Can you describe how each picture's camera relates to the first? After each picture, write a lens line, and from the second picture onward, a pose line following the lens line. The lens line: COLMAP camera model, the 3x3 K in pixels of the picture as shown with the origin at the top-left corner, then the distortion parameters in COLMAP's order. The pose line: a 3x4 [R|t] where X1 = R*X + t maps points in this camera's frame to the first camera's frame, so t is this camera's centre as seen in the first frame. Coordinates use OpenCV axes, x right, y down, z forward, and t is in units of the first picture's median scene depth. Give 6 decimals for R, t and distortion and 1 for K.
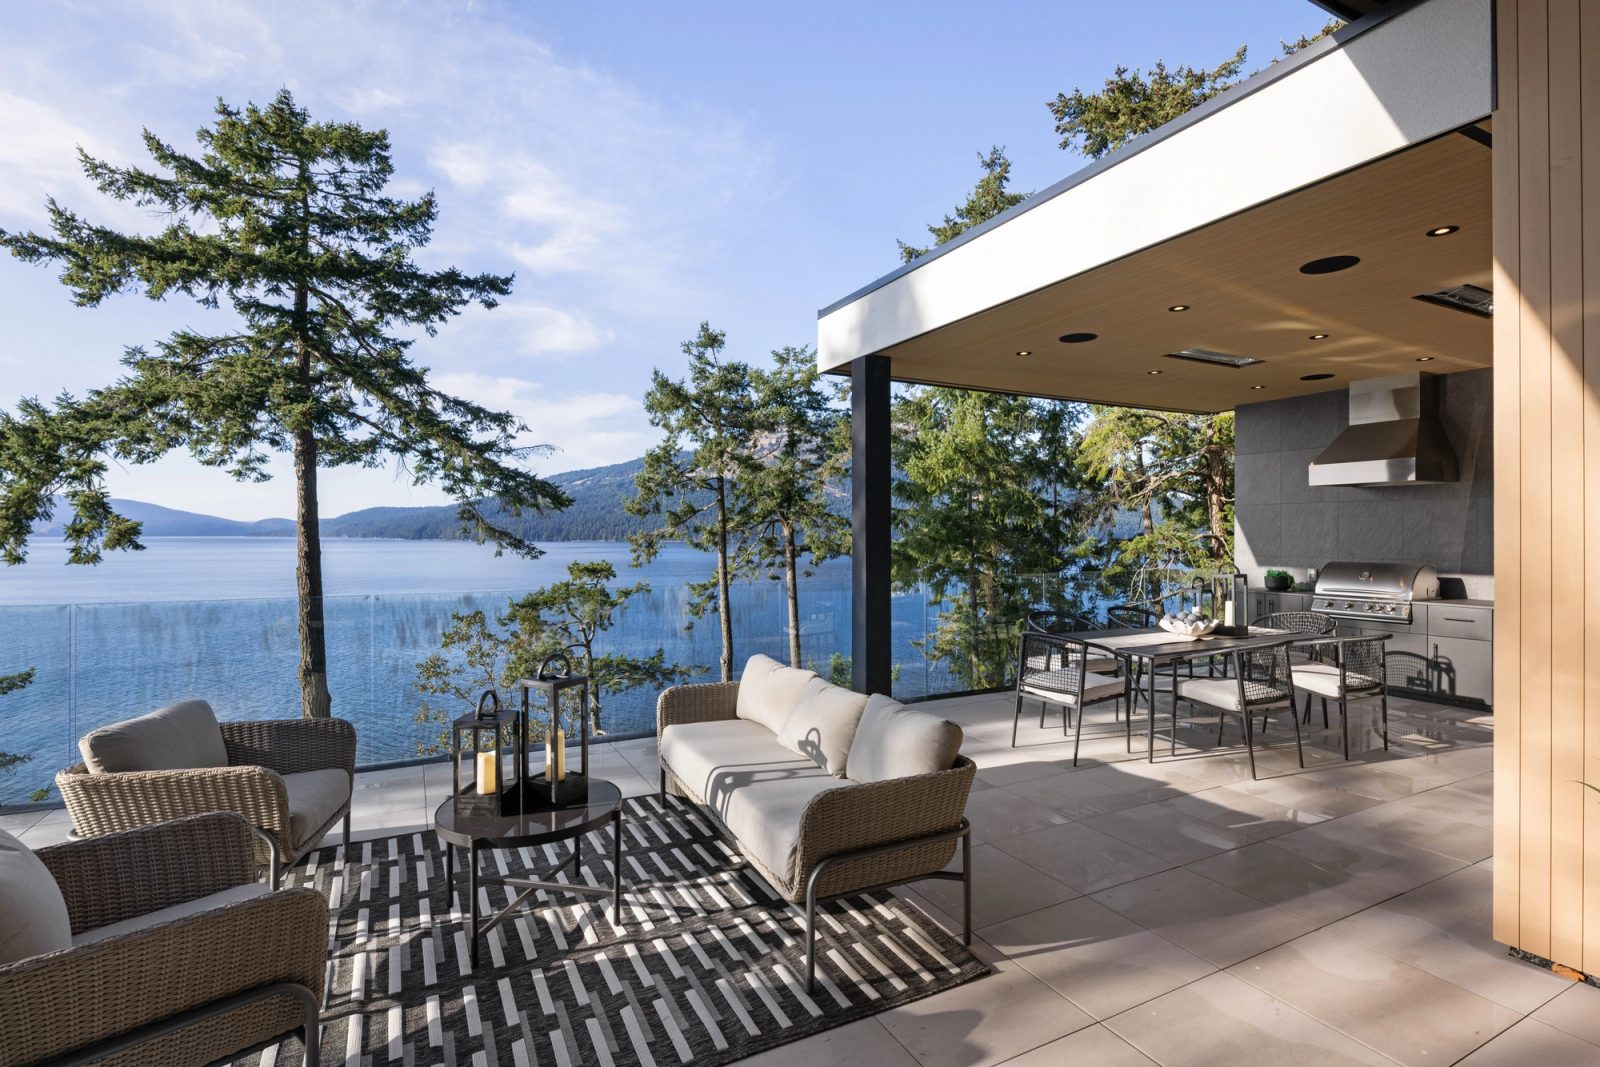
lens RADIAL K [[779.2, 0, 808.3], [0, 779.2, 532.0], [0, 0, 1]] dist [-0.000496, 0.000078]
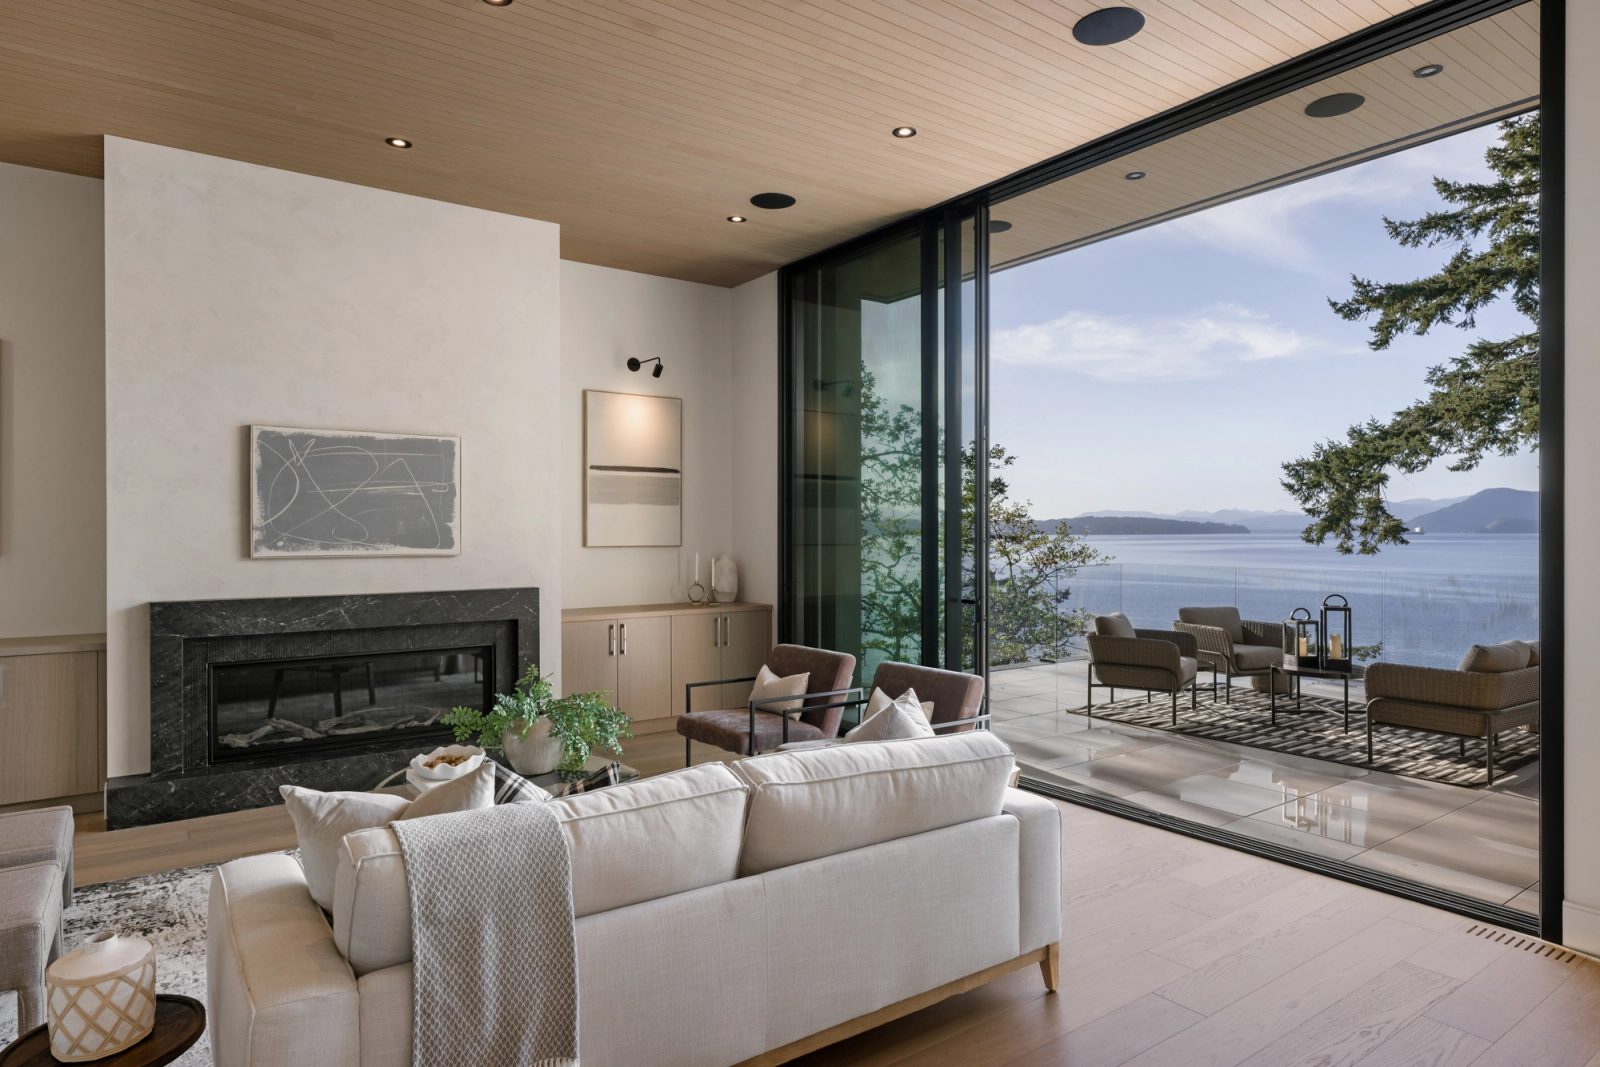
lens RADIAL K [[915.1, 0, 779.0], [0, 915.1, 531.2], [0, 0, 1]] dist [0.000259, -0.000634]
pose [[0.132883, -0.000622, -0.991131, 0.309792], [0.004825, 0.999988, 0.000020, -0.001175], [0.991120, -0.004785, 0.132885, -0.120610]]
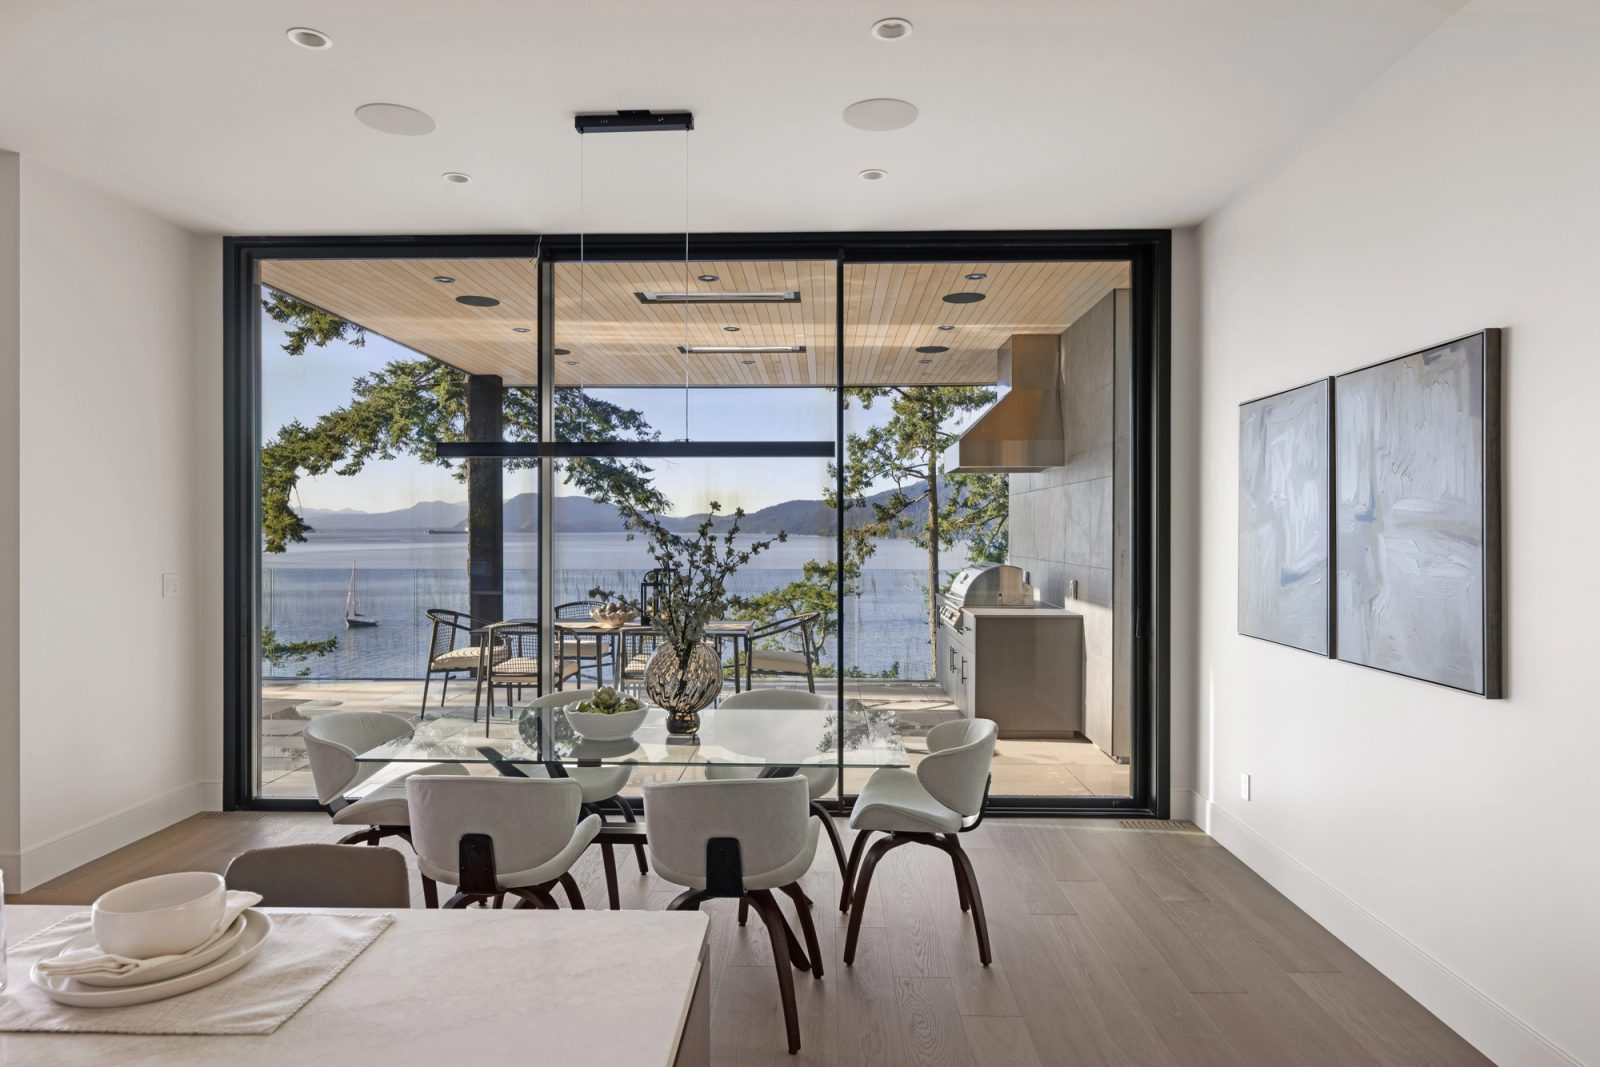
lens RADIAL K [[985.4, 0, 800.0], [0, 985.4, 533.5], [0, 0, 1]] dist [-0.002679, -0.000542]
pose [[0.874941, 0.002904, -0.484222, 0.465640], [-0.000155, 0.999984, 0.005716, 0.000135], [0.484230, -0.004926, 0.874927, -0.026243]]
